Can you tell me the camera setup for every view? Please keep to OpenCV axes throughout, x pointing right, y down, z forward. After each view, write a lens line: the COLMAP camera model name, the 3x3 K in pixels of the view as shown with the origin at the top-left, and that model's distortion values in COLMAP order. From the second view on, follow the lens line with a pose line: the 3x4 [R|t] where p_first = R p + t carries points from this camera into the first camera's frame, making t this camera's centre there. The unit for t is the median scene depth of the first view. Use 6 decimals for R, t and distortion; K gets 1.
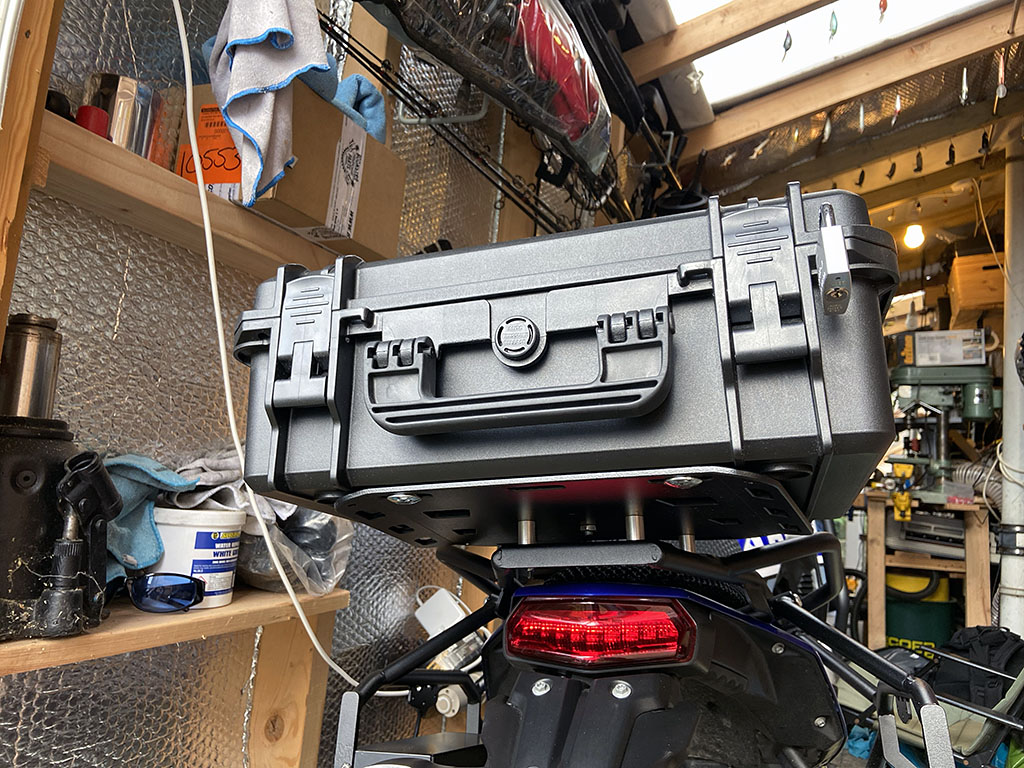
lens RADIAL K [[783.7, 0, 507.1], [0, 783.7, 378.7], [0, 0, 1]] dist [0.093773, -0.112515]
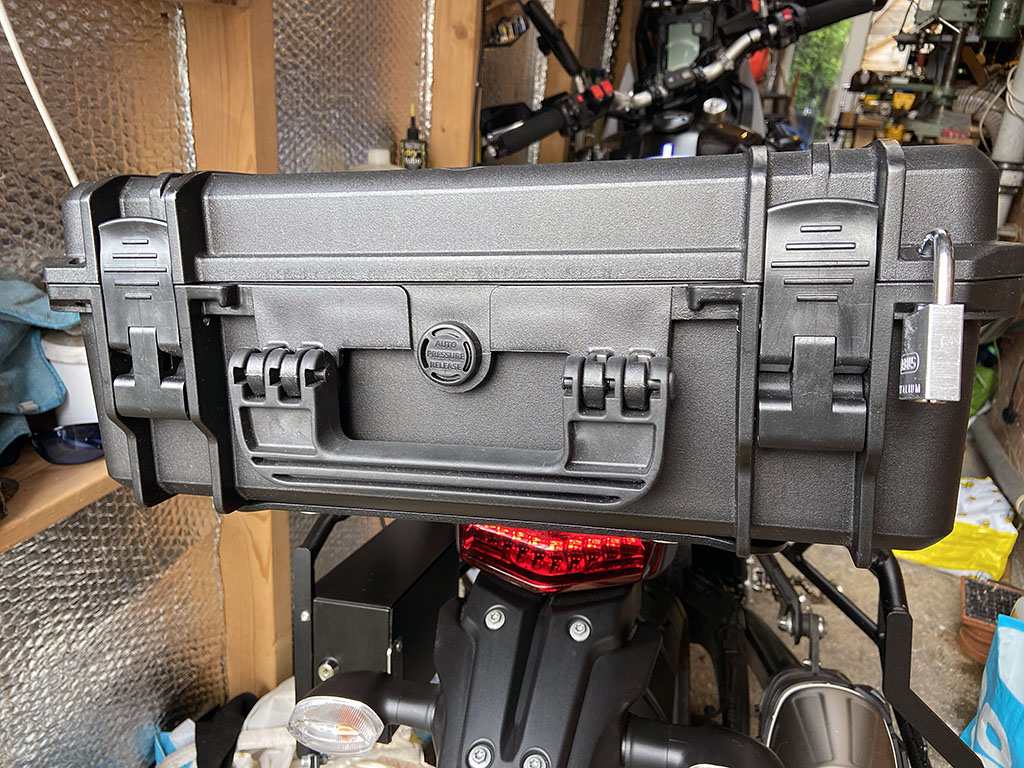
lens RADIAL K [[783.7, 0, 509.4], [0, 783.7, 386.9], [0, 0, 1]] dist [0.093773, -0.112515]
pose [[0.999059, -0.028816, 0.032430, 0.027025], [0.008840, 0.867068, 0.498112, -0.232897], [-0.042473, -0.497357, 0.866506, 0.238801]]
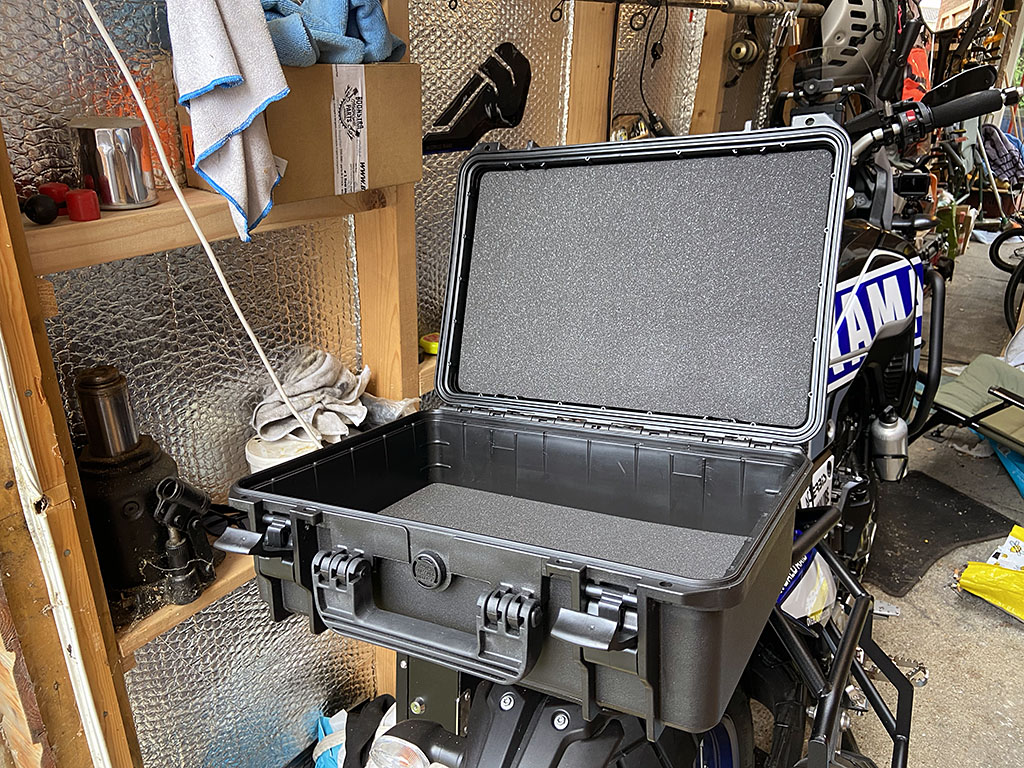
lens RADIAL K [[783.7, 0, 511.7], [0, 783.7, 375.5], [0, 0, 1]] dist [0.093773, -0.112515]
pose [[0.976645, 0.018010, -0.214102, 0.240885], [0.091446, 0.866879, 0.490060, -0.548682], [0.194426, -0.498194, 0.844986, 0.105442]]
